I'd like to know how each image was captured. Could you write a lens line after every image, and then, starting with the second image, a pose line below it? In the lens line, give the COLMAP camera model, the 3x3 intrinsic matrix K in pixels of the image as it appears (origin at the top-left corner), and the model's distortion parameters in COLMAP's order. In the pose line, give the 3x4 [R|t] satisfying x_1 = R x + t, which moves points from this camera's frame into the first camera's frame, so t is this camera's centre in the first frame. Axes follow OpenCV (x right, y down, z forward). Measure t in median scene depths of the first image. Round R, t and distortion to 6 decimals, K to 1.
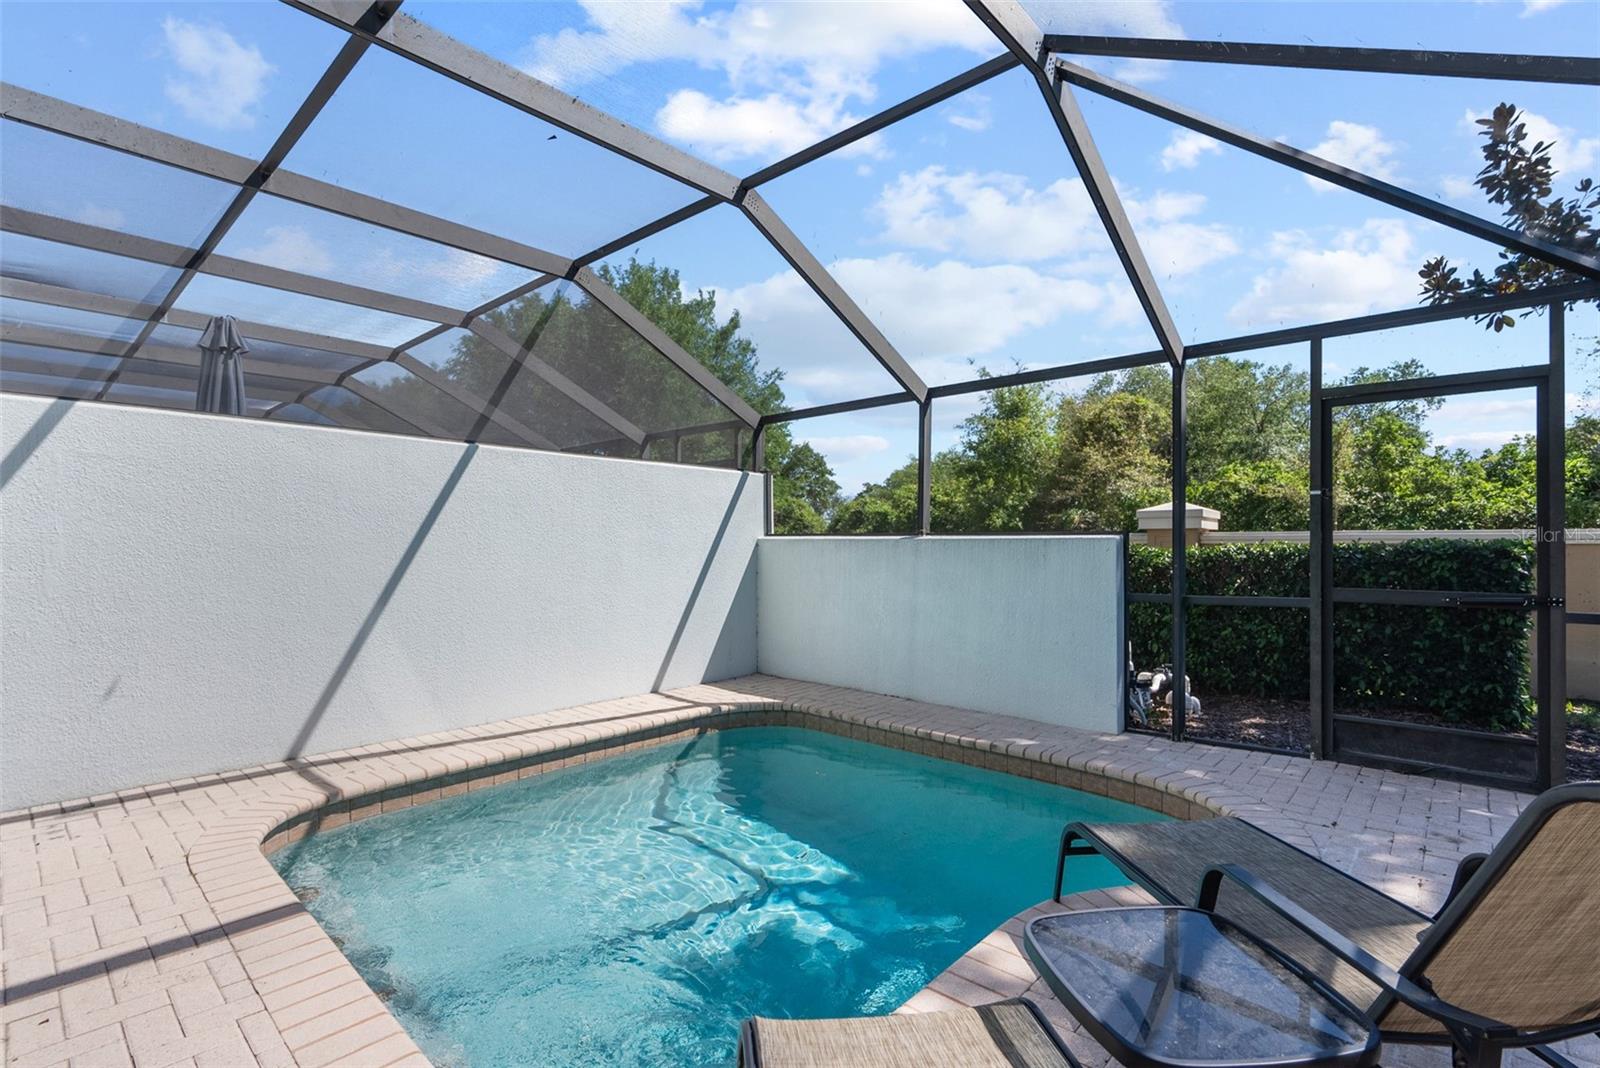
lens RADIAL K [[731.1, 0, 795.3], [0, 731.1, 530.7], [0, 0, 1]] dist [-0.012620, 0.000729]
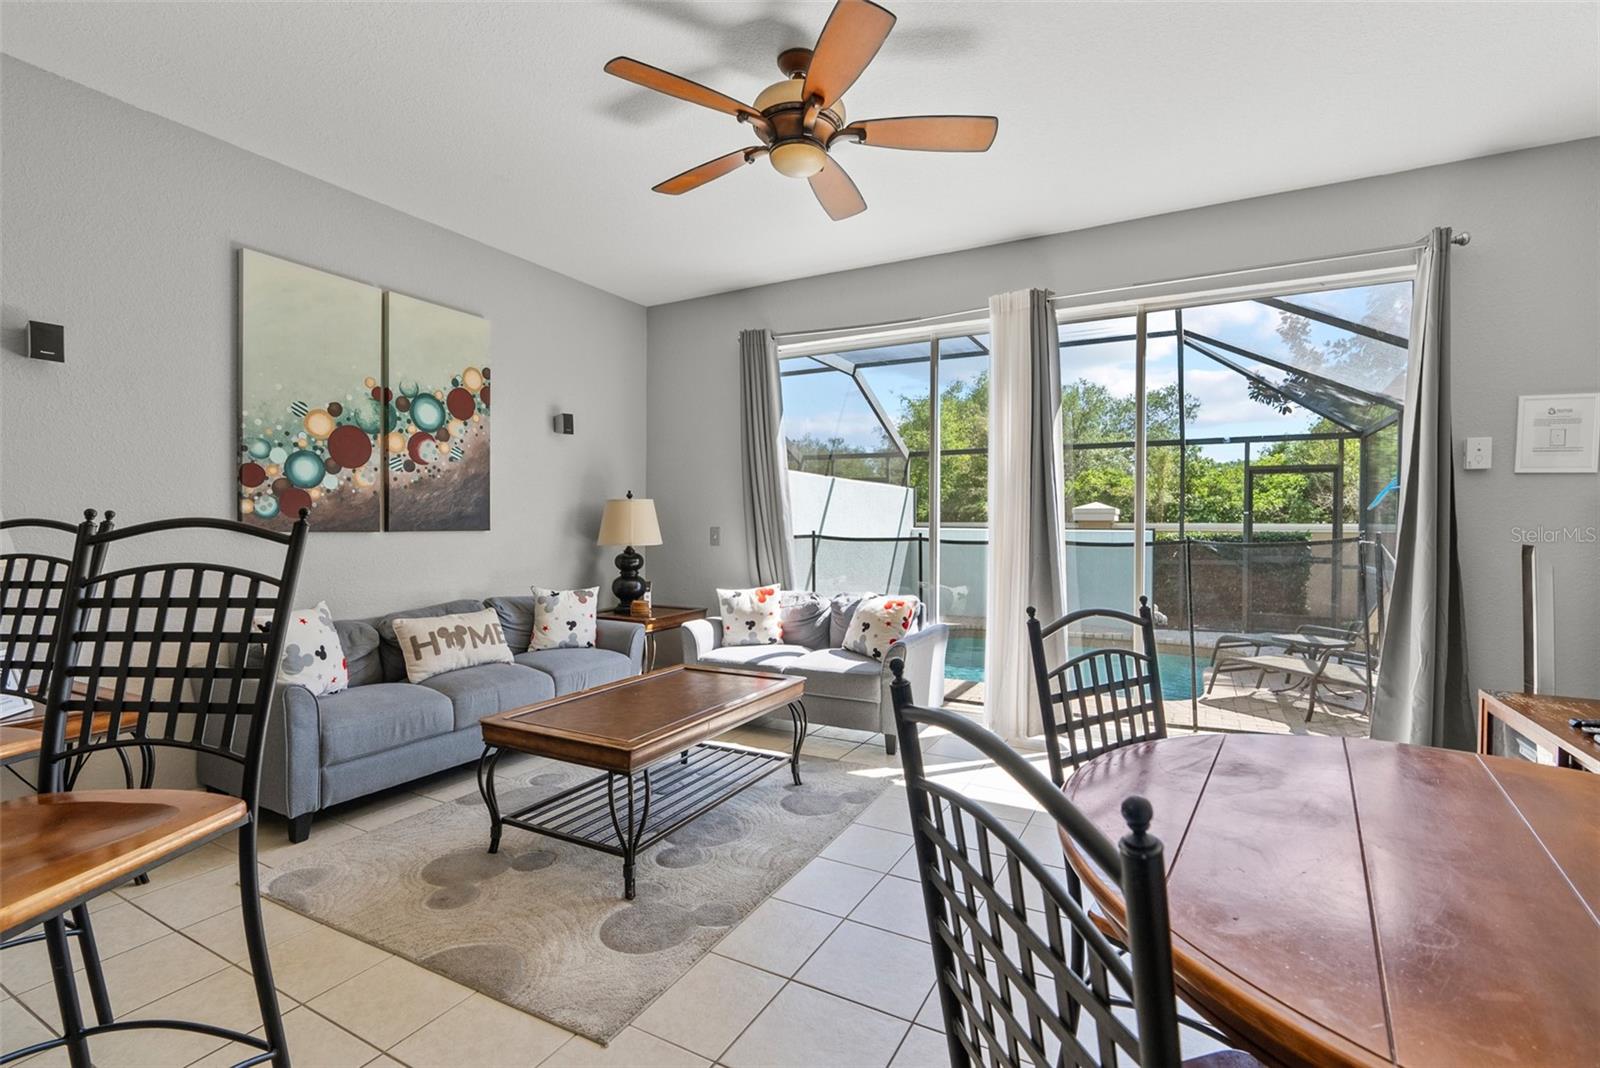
lens RADIAL K [[731.1, 0, 801.2], [0, 731.1, 535.1], [0, 0, 1]] dist [-0.012620, 0.000729]
pose [[0.968830, -0.001831, 0.247719, -0.682330], [-0.004678, 0.999659, 0.025687, -0.011269], [-0.247682, -0.026045, 0.968491, -0.498792]]
